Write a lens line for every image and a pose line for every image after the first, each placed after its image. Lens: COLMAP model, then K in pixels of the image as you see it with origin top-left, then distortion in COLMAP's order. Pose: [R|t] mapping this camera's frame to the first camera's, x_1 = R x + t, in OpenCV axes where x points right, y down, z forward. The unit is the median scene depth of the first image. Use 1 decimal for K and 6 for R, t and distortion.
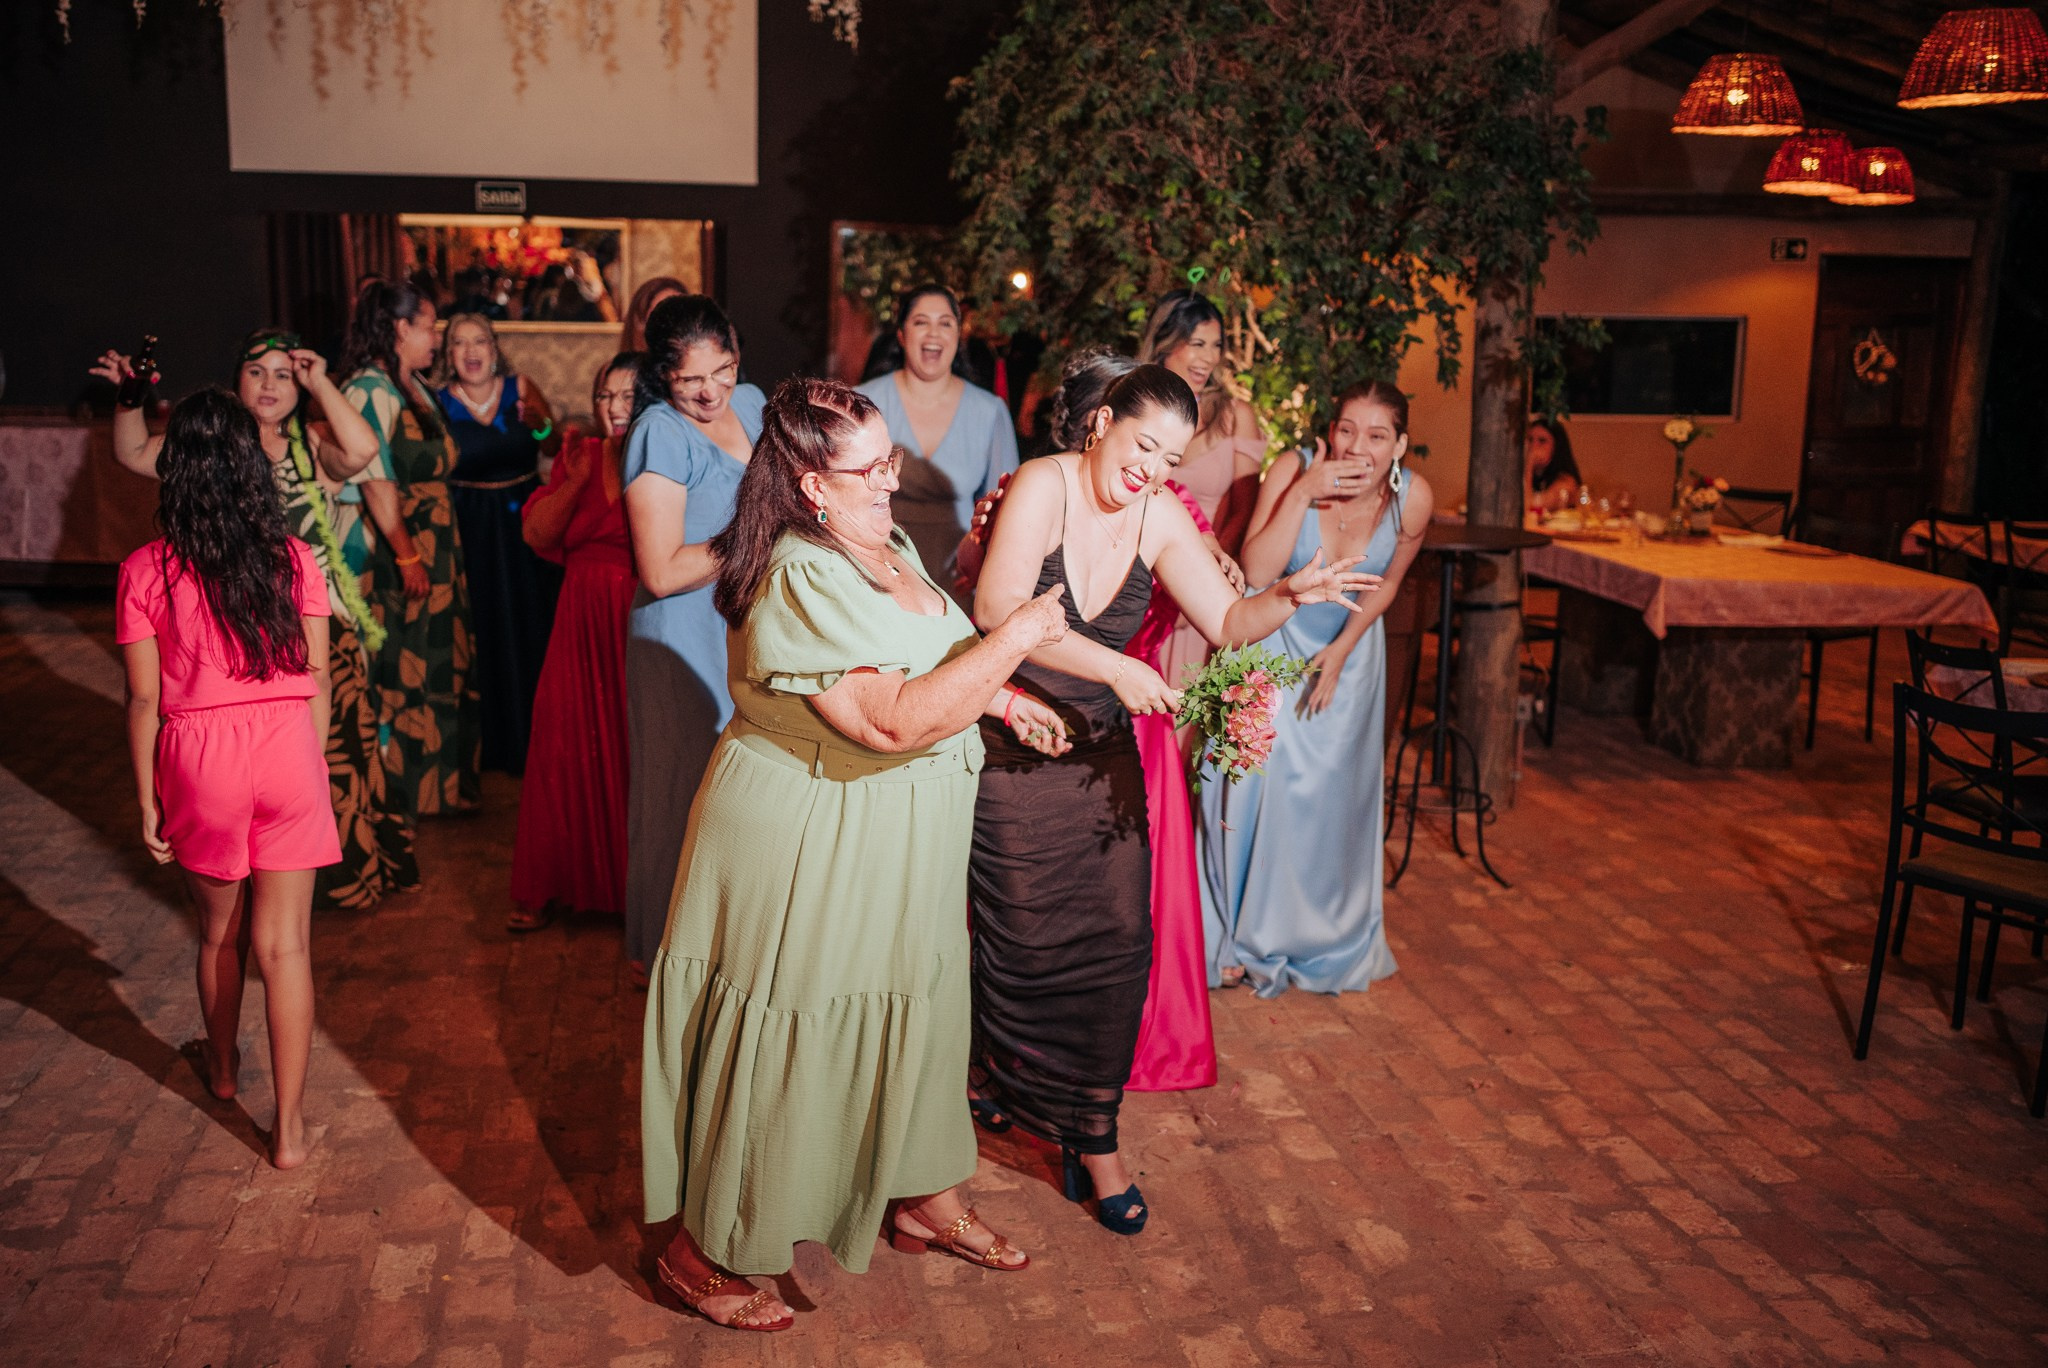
lens RADIAL K [[2169.0, 0, 975.5], [0, 2169.0, 671.6], [0, 0, 1]] dist [0.009207, 0.000000]
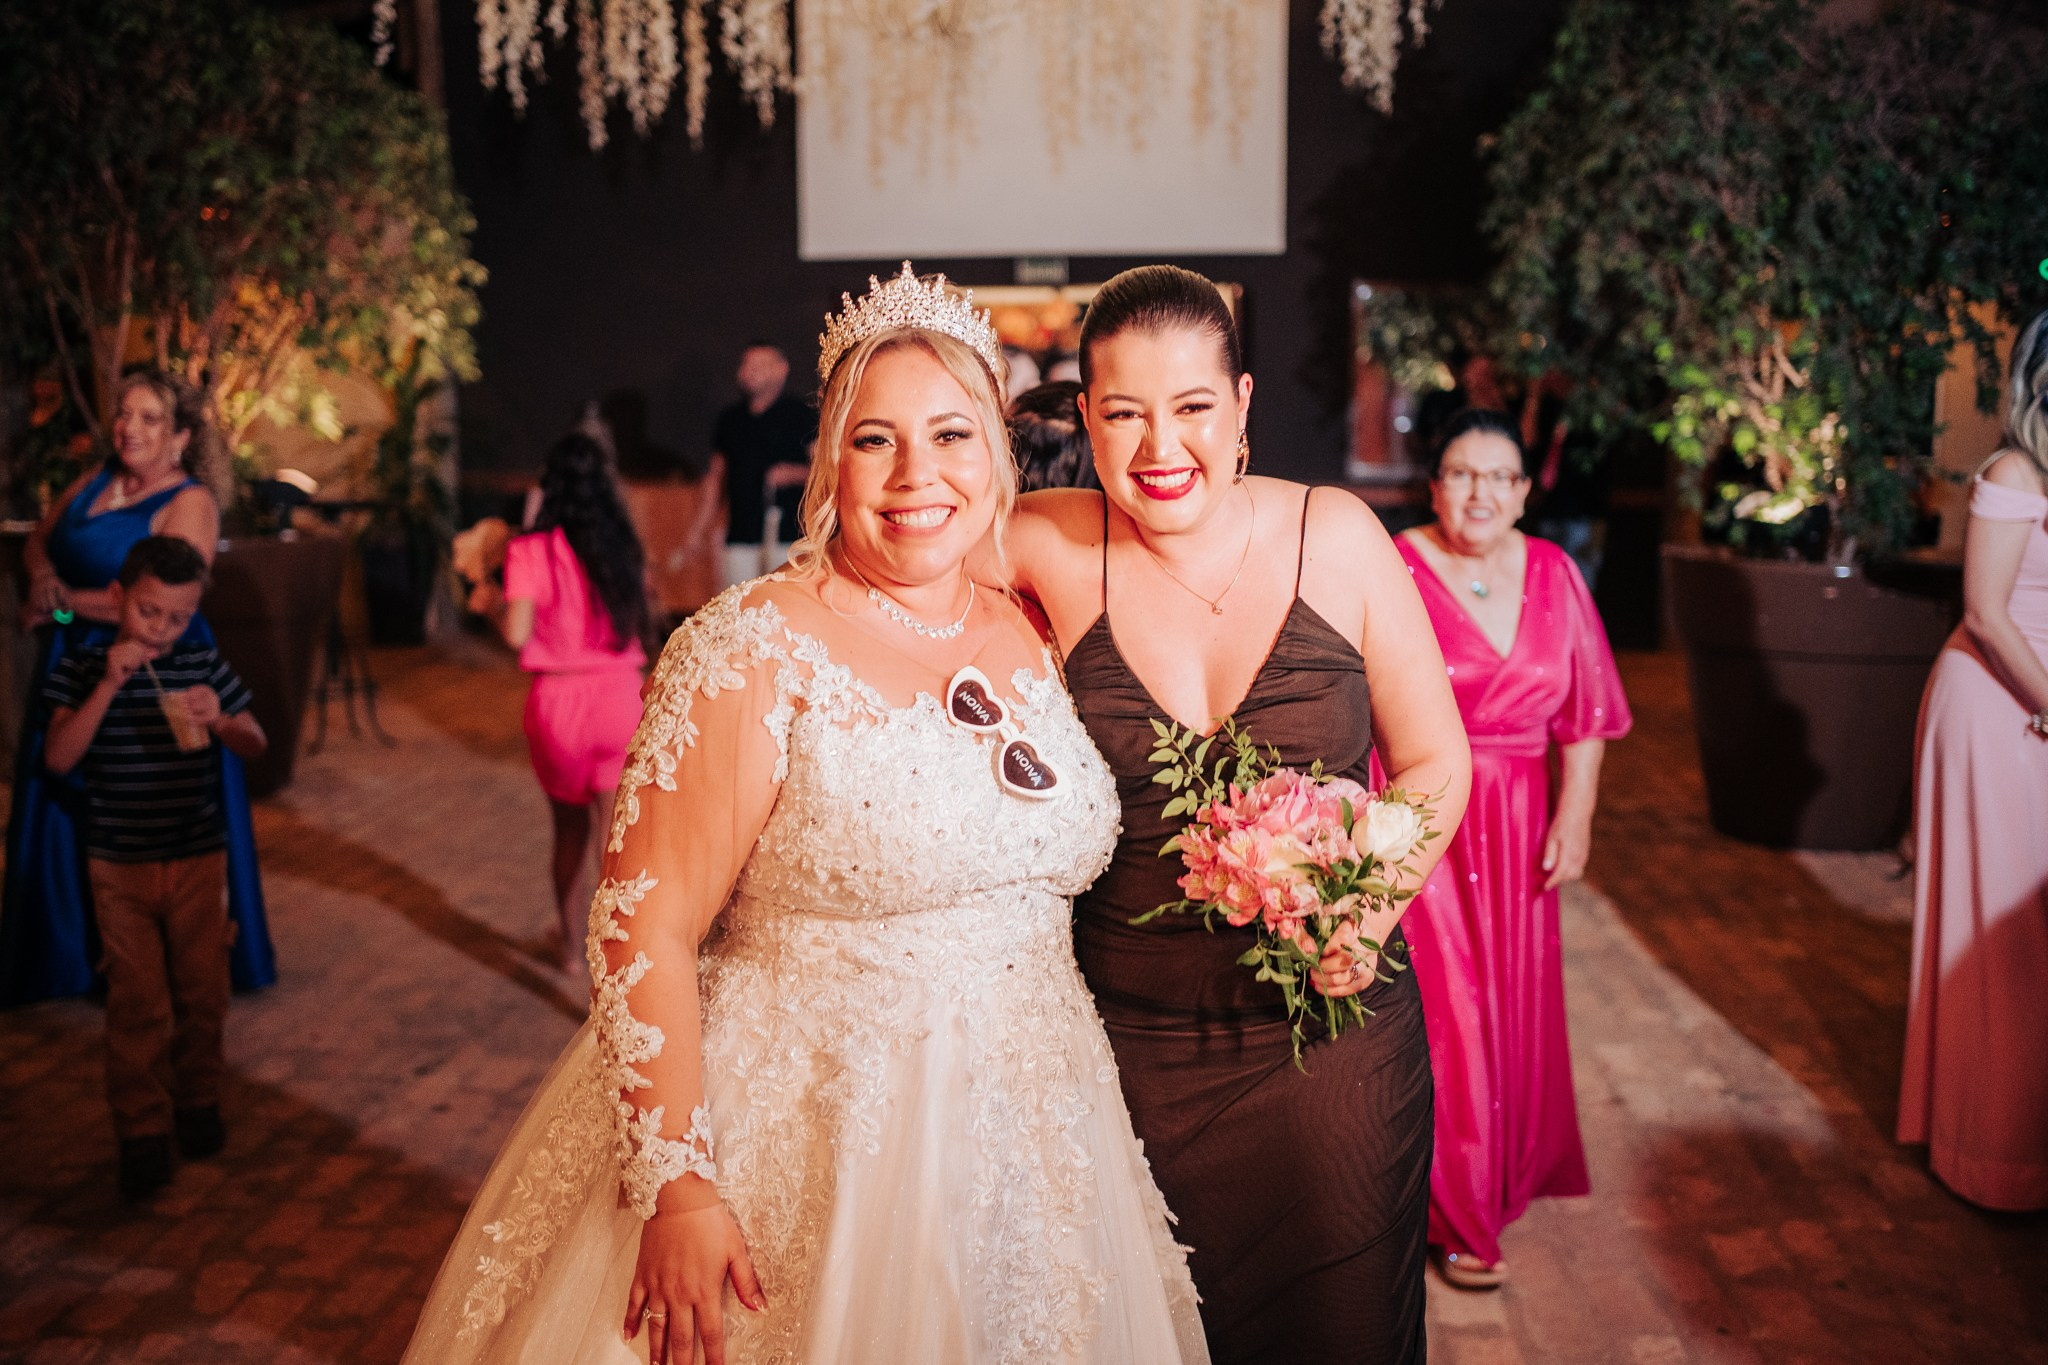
lens RADIAL K [[2169.0, 0, 967.1], [0, 2169.0, 678.9], [0, 0, 1]] dist [0.009207, 0.000000]
pose [[0.972931, 0.005055, -0.231039, -0.009626], [-0.011830, 0.999539, -0.027949, 0.026795], [0.230791, 0.029925, 0.972543, -0.091575]]
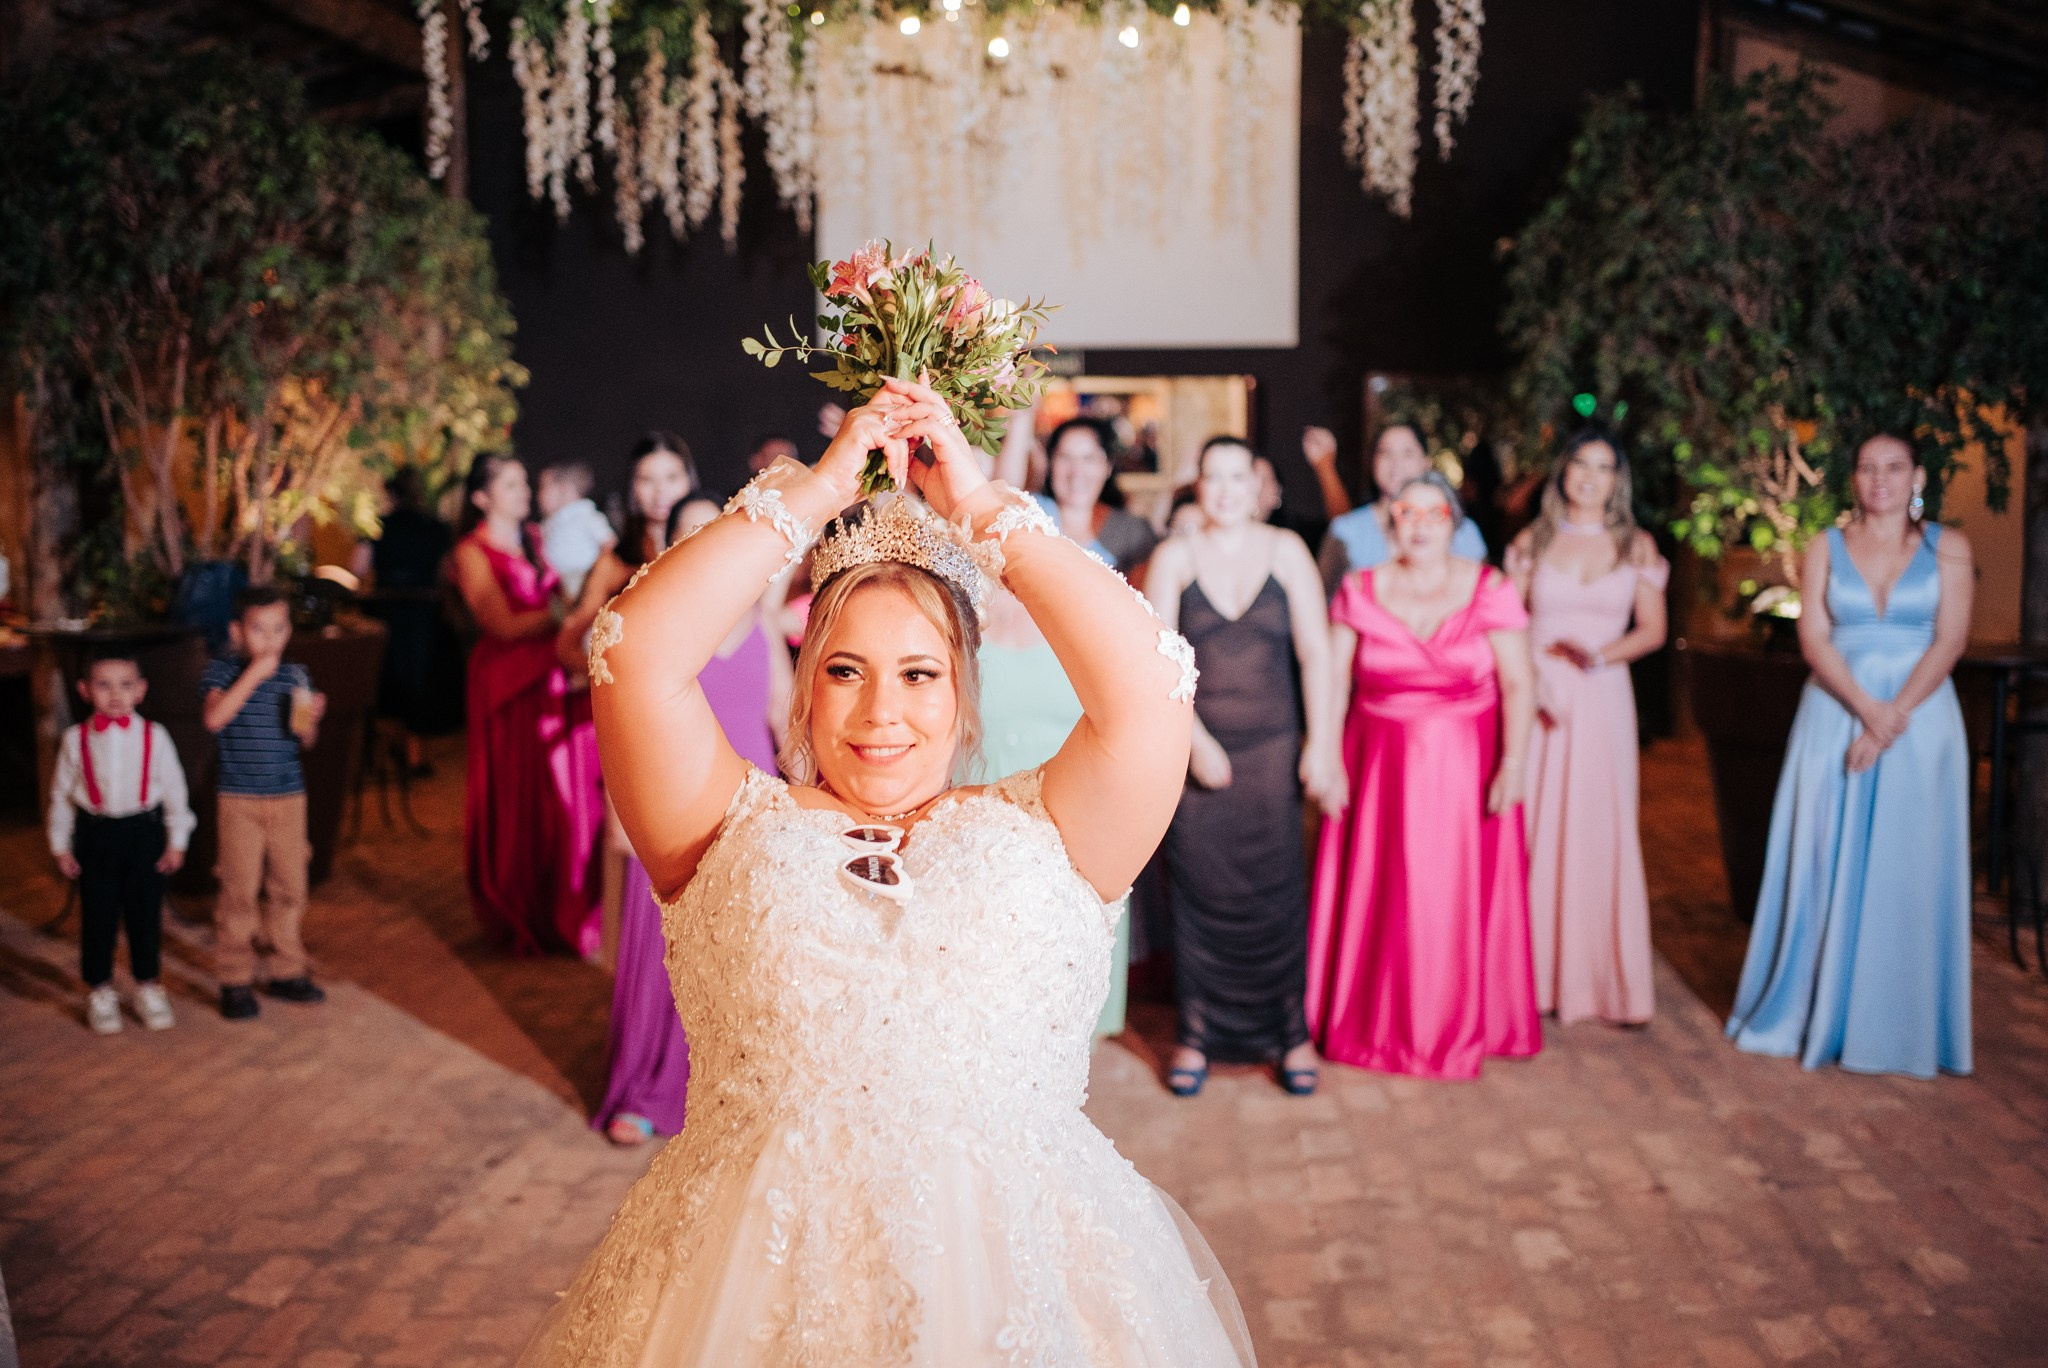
lens RADIAL K [[2169.0, 0, 981.1], [0, 2169.0, 684.3], [0, 0, 1]] dist [0.009207, 0.000000]
pose [[0.974032, -0.005377, -0.226348, -0.020964], [-0.009283, 0.997929, -0.063653, 0.022403], [0.226222, 0.064101, 0.971964, -0.115868]]
